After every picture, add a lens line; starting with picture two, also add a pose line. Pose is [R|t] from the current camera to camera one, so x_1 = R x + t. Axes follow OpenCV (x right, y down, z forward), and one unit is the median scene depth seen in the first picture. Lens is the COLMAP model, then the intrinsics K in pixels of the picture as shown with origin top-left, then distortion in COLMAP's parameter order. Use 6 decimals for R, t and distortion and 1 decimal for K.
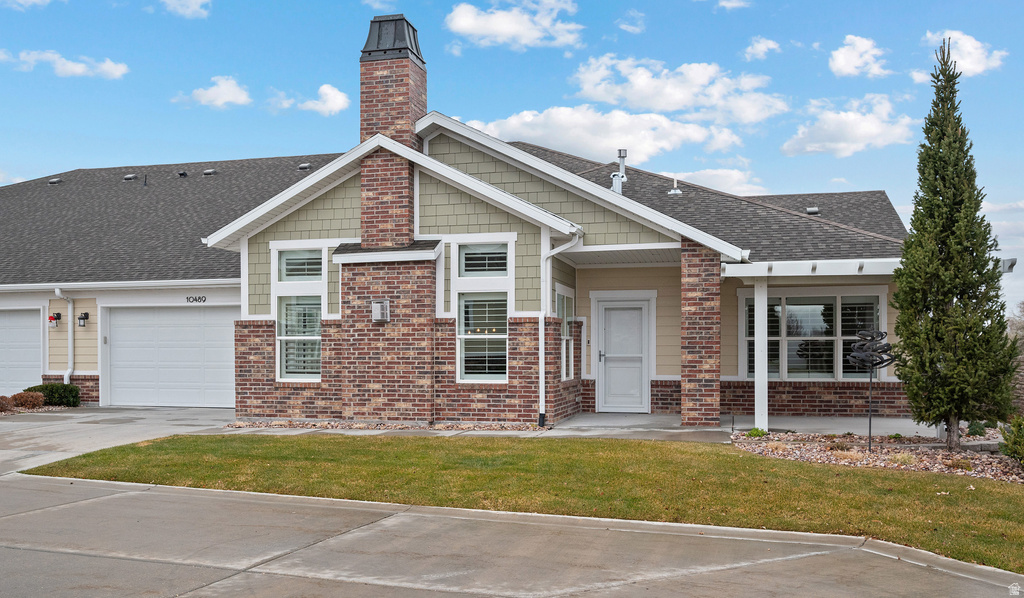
lens RADIAL K [[841.6, 0, 527.1], [0, 841.6, 357.4], [0, 0, 1]] dist [0.001486, 0.000162]
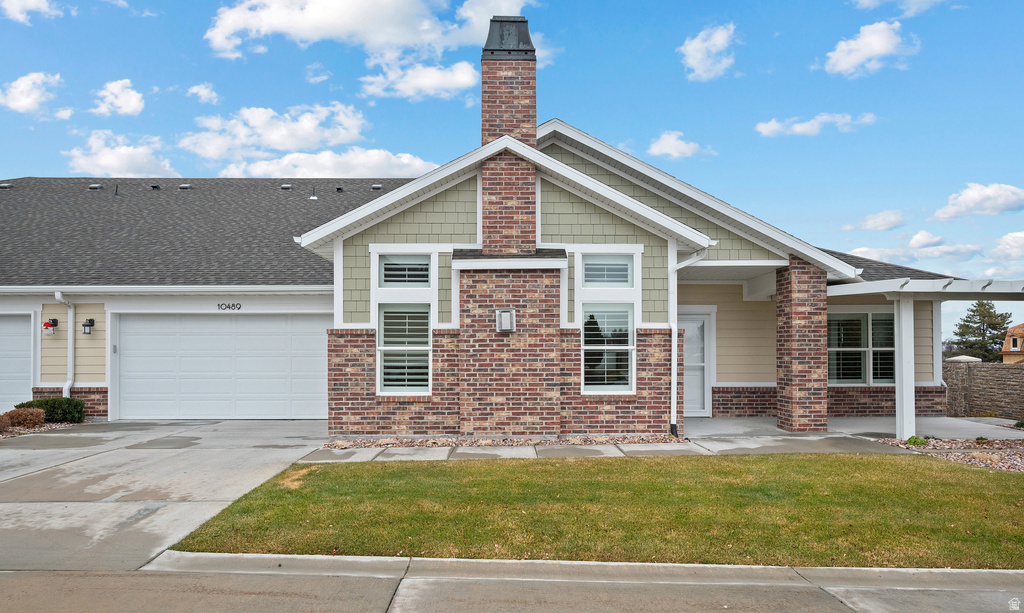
lens RADIAL K [[603.9, 0, 511.8], [0, 603.9, 346.8], [0, 0, 1]] dist [-0.000084, -0.000097]
pose [[0.965656, 0.002225, 0.259813, -0.344629], [0.002906, 0.999808, -0.019365, -0.012007], [-0.259807, 0.019455, 0.965465, 0.337385]]
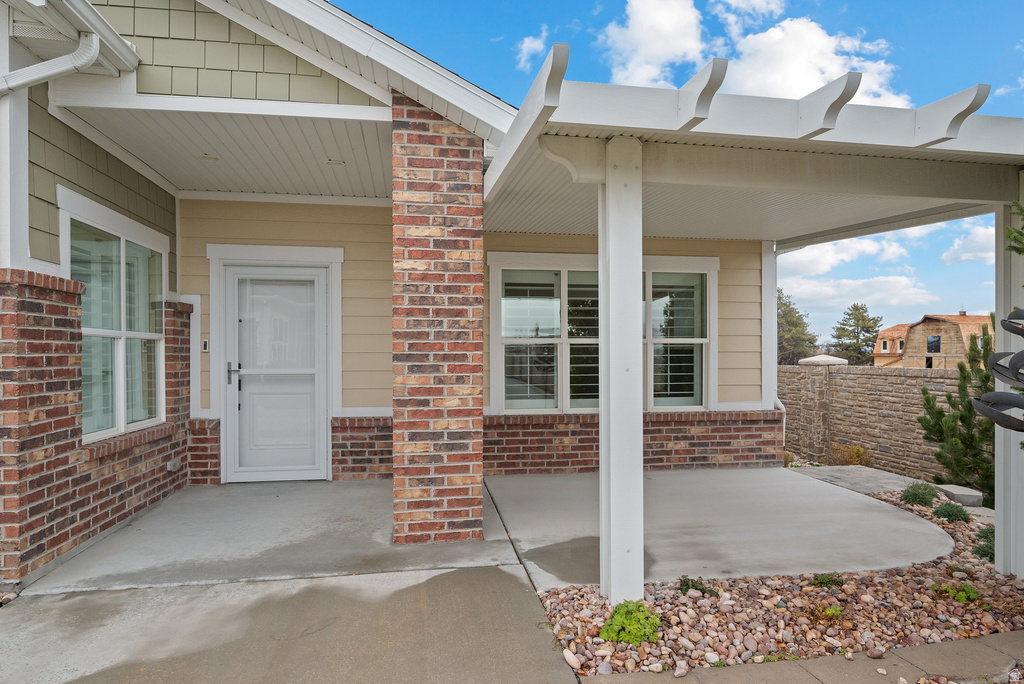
lens RADIAL K [[593.0, 0, 512.4], [0, 593.0, 360.1], [0, 0, 1]] dist [-0.000059, -0.000022]
pose [[0.921791, -0.002861, 0.387676, 0.118563], [0.003253, 0.999995, -0.000354, -0.009691], [-0.387673, 0.001588, 0.921796, 0.676284]]
